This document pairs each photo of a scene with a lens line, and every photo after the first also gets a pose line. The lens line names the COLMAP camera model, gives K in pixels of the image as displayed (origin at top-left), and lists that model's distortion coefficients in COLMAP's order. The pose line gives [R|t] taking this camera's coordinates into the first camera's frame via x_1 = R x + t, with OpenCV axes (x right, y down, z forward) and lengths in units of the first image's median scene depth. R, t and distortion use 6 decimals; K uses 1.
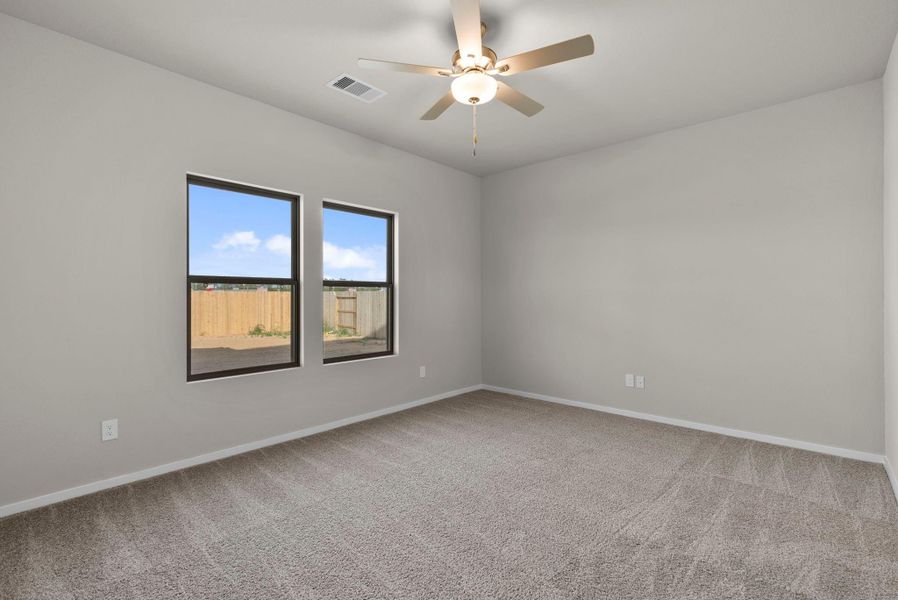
lens RADIAL K [[419.2, 0, 449.9], [0, 419.2, 296.3], [0, 0, 1]] dist [-0.002012, 0.001353]
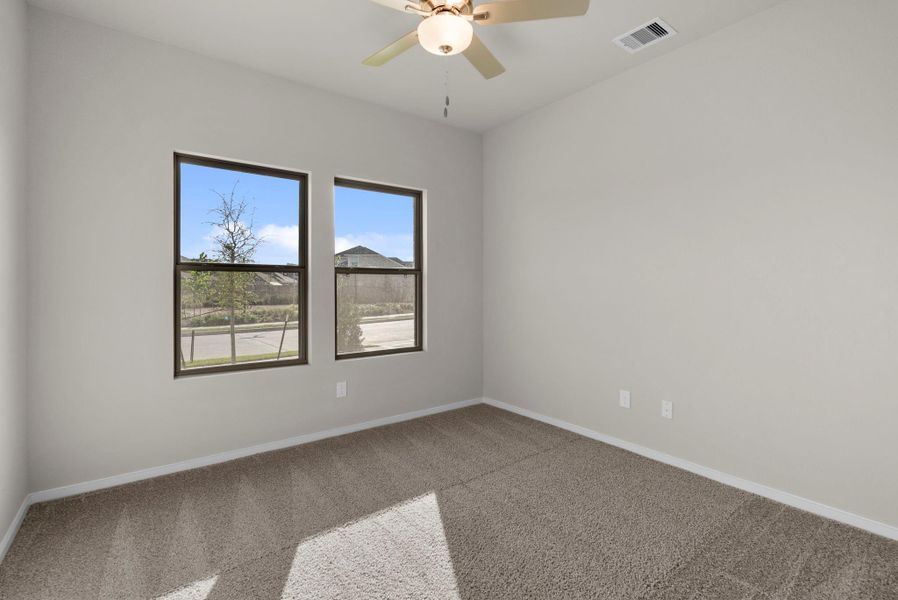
lens RADIAL K [[442.0, 0, 449.7], [0, 442.0, 284.1], [0, 0, 1]] dist [0.001429, -0.000001]
pose [[0.984309, -0.004093, -0.176406, 0.104169], [0.003943, 0.999992, -0.001204, 0.000239], [0.176409, 0.000490, 0.984317, 0.117462]]
